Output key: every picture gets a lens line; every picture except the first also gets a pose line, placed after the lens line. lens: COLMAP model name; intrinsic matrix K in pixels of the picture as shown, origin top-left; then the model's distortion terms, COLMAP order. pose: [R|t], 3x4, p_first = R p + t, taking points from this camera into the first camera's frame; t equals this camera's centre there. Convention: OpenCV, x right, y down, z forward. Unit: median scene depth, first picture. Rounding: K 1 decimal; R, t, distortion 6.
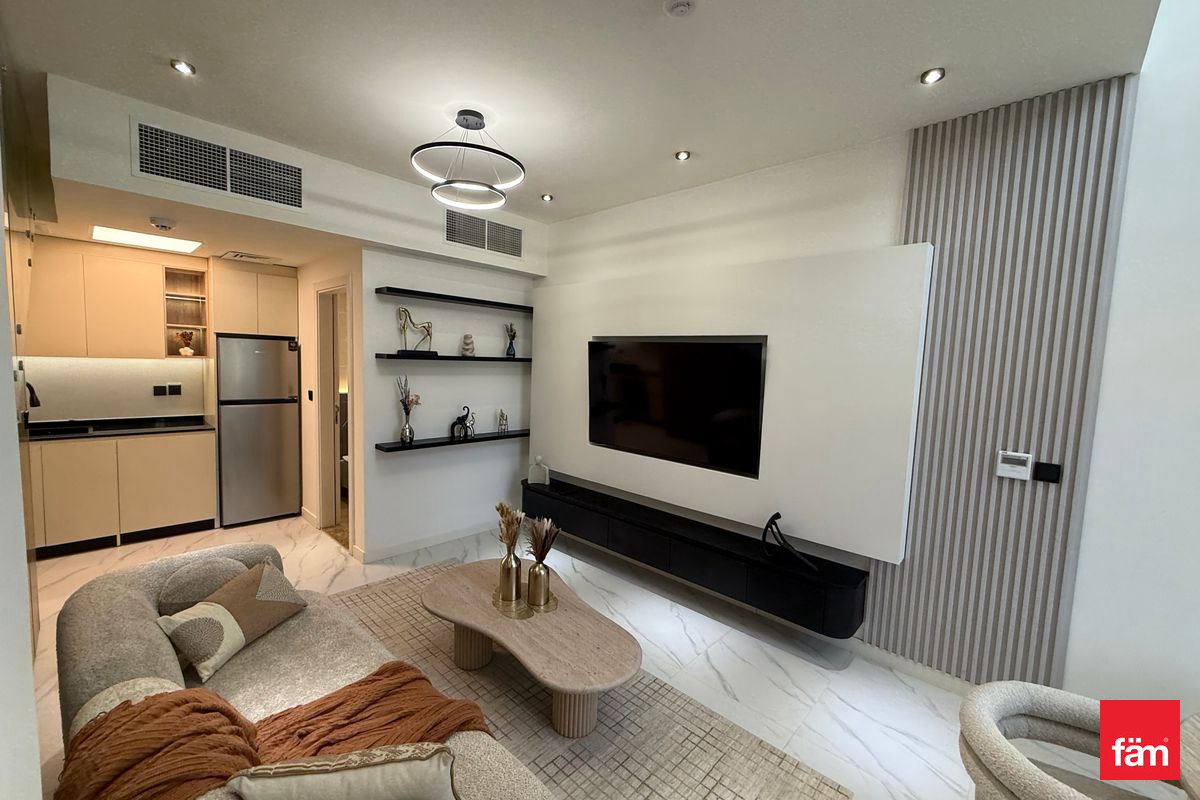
lens RADIAL K [[479.0, 0, 595.8], [0, 479.0, 398.5], [0, 0, 1]] dist [-0.001065, 0.000359]
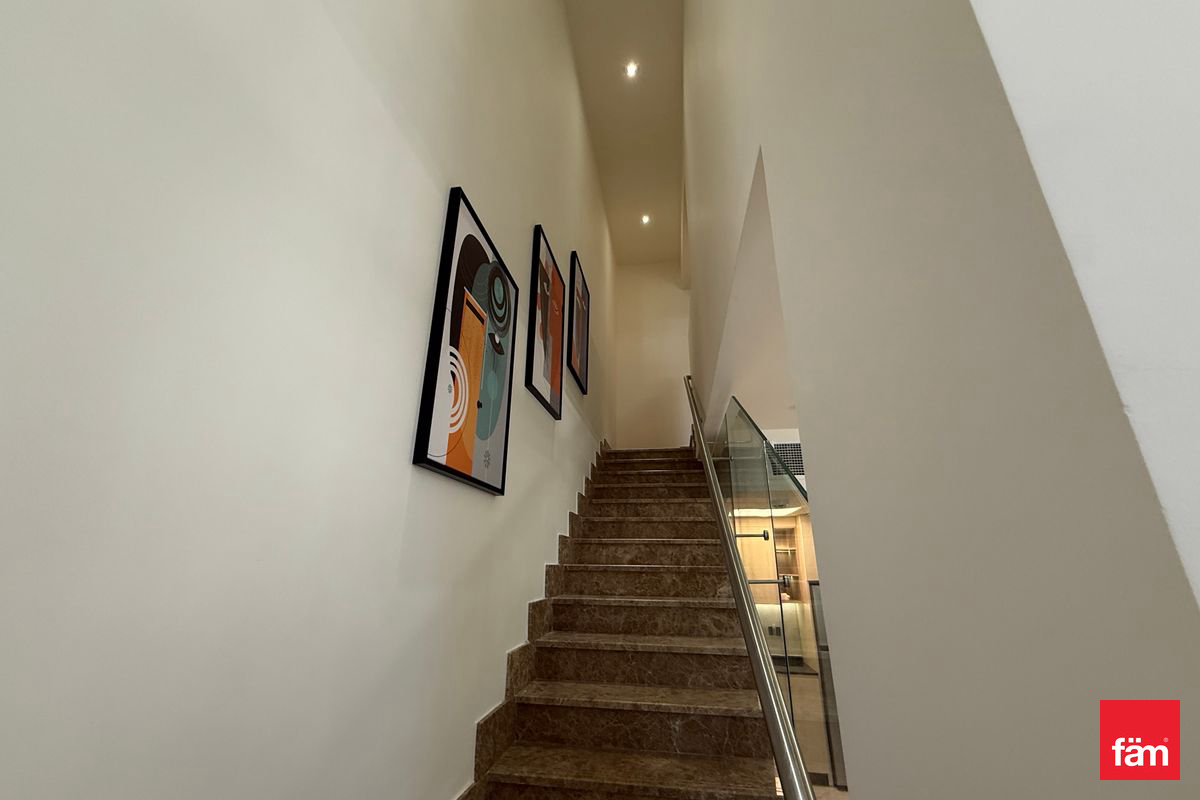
lens RADIAL K [[479.0, 0, 595.8], [0, 479.0, 398.5], [0, 0, 1]] dist [-0.001065, 0.000359]
pose [[0.560895, -0.303384, -0.770295, -0.053650], [-0.055376, 0.914603, -0.400542, -0.055032], [0.826033, 0.267318, 0.496197, -0.158202]]
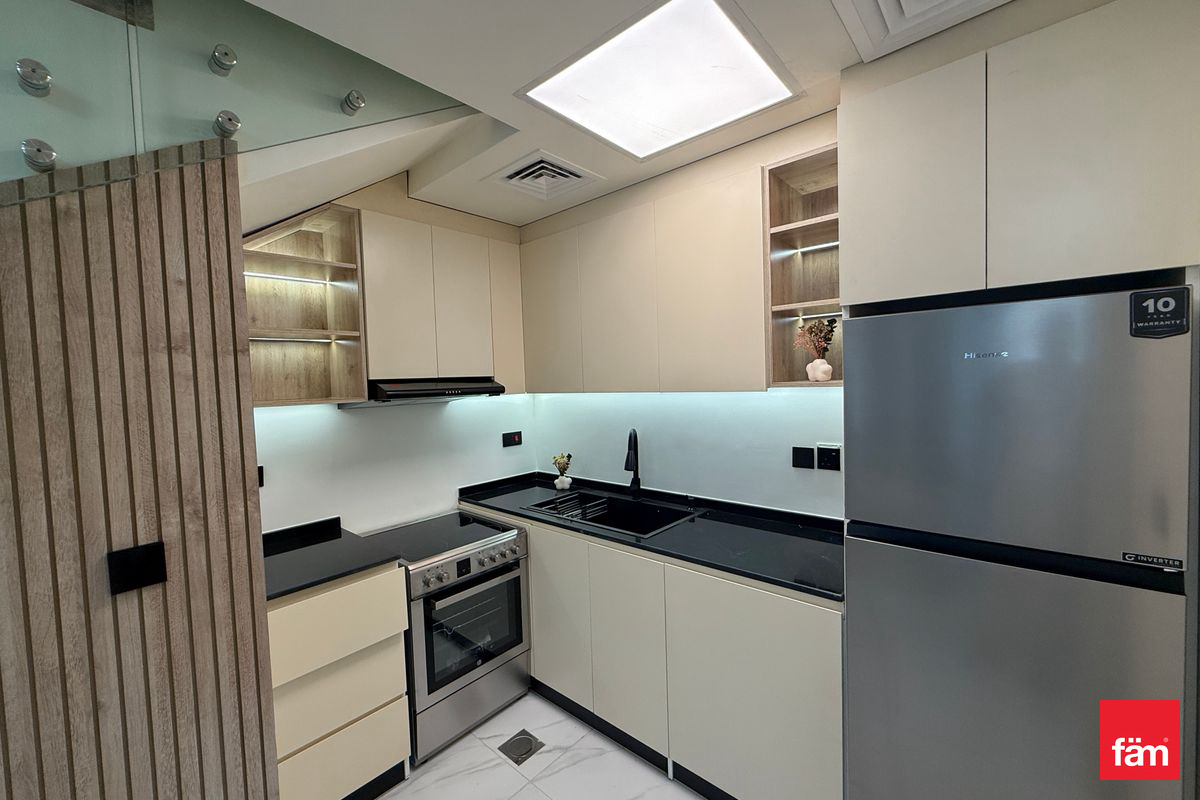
lens RADIAL K [[479.0, 0, 595.8], [0, 479.0, 398.5], [0, 0, 1]] dist [-0.001065, 0.000359]
pose [[0.020715, -0.005340, -0.999771, -0.540300], [-0.044444, 0.998992, -0.006257, -0.074737], [0.998797, 0.044563, 0.020456, 0.950318]]
